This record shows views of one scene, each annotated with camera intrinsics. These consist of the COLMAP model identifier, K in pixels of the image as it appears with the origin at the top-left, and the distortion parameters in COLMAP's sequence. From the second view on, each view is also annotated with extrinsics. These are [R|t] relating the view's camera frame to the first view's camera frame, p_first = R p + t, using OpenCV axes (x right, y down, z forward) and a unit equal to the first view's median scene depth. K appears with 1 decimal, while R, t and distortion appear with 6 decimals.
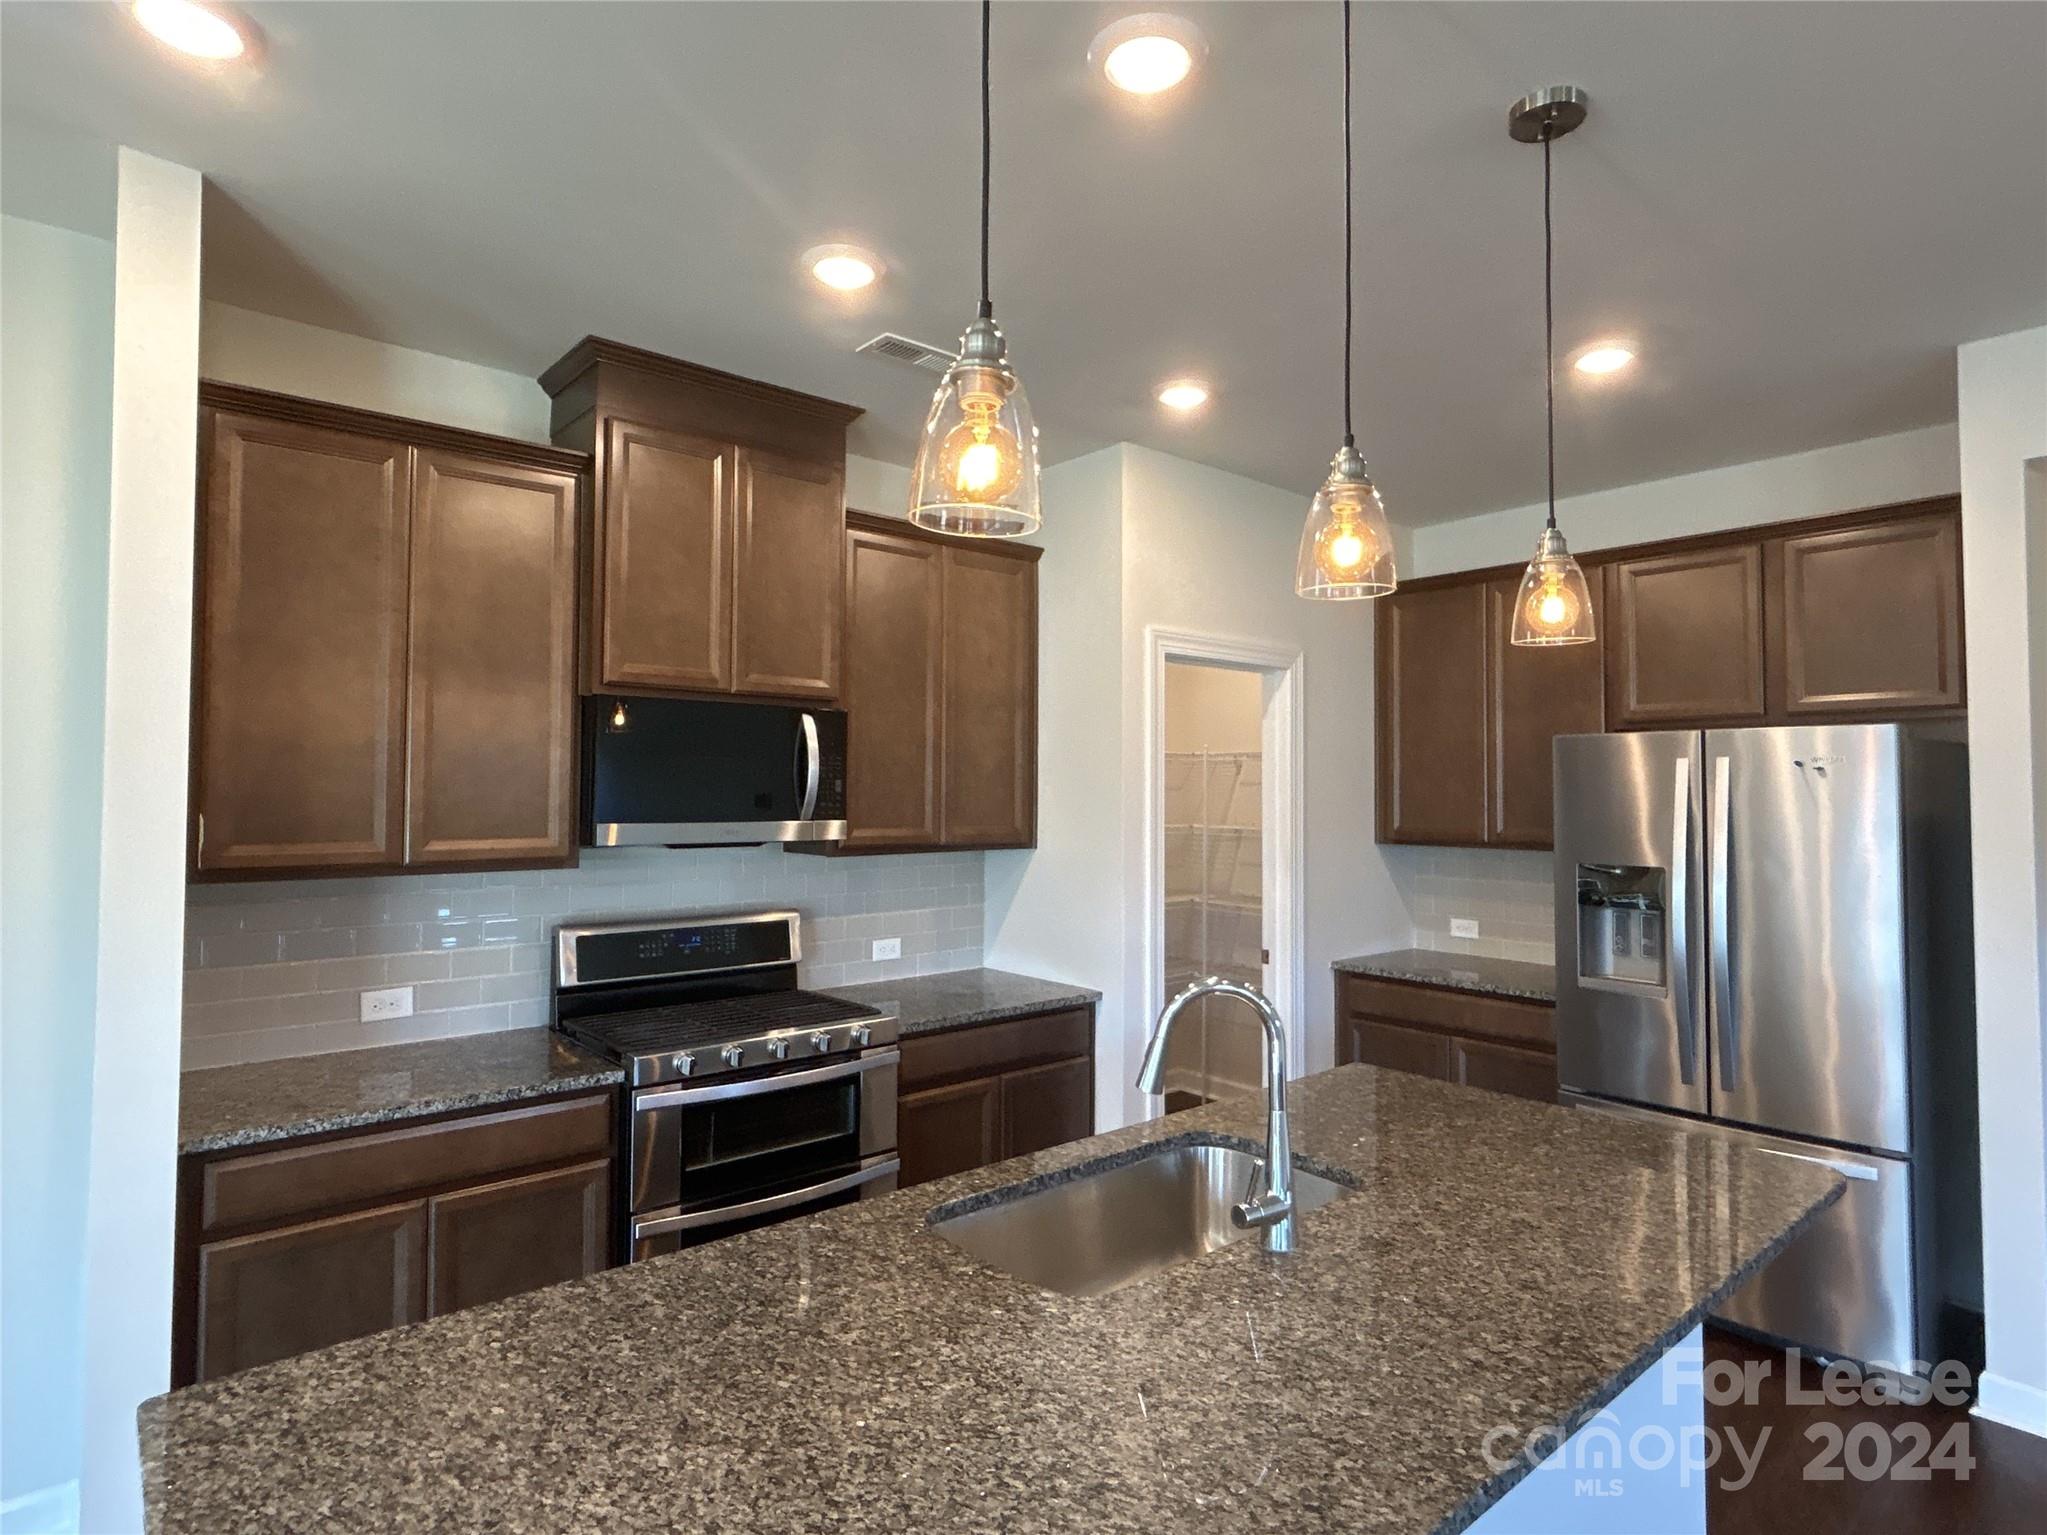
lens RADIAL K [[1106.6, 0, 1027.6], [0, 1106.6, 764.2], [0, 0, 1]] dist [0.000817, -0.001602]
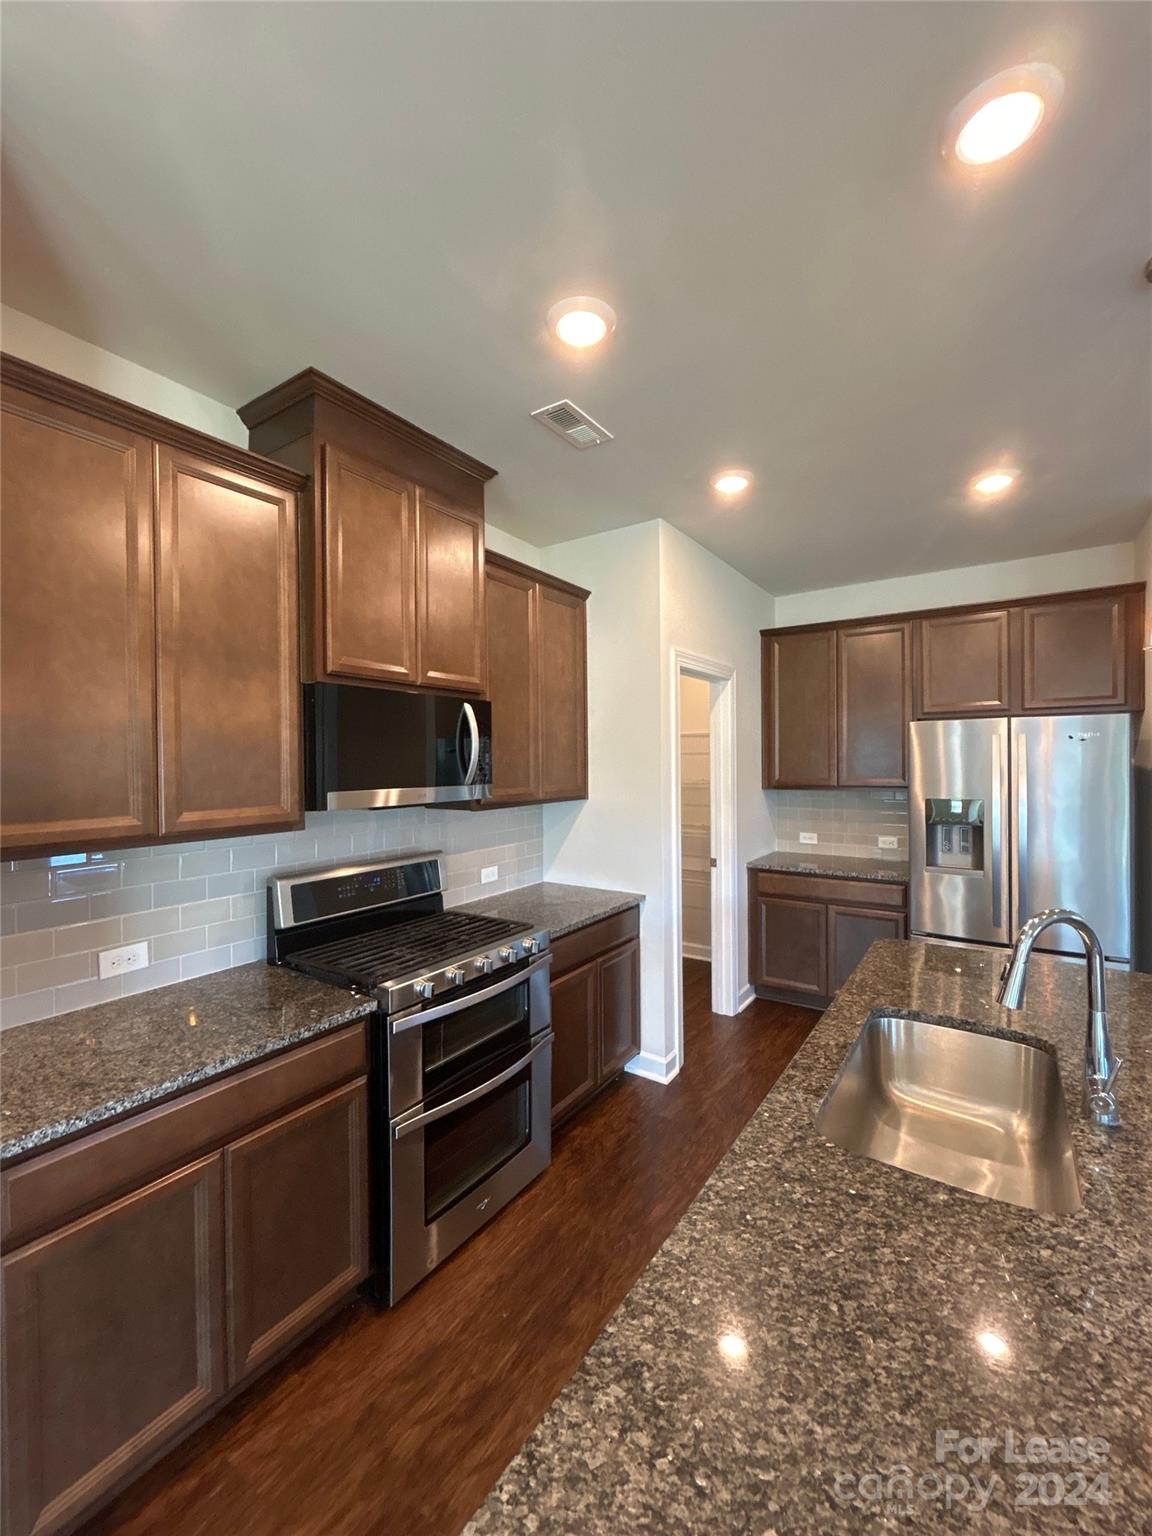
lens RADIAL K [[631.5, 0, 585.0], [0, 631.5, 767.7], [0, 0, 1]] dist [-0.000245, 0.001343]
pose [[0.963857, -0.017367, 0.265853, -0.280739], [0.007670, 0.999268, 0.037468, 0.004509], [-0.266309, -0.034075, 0.963285, 0.259416]]
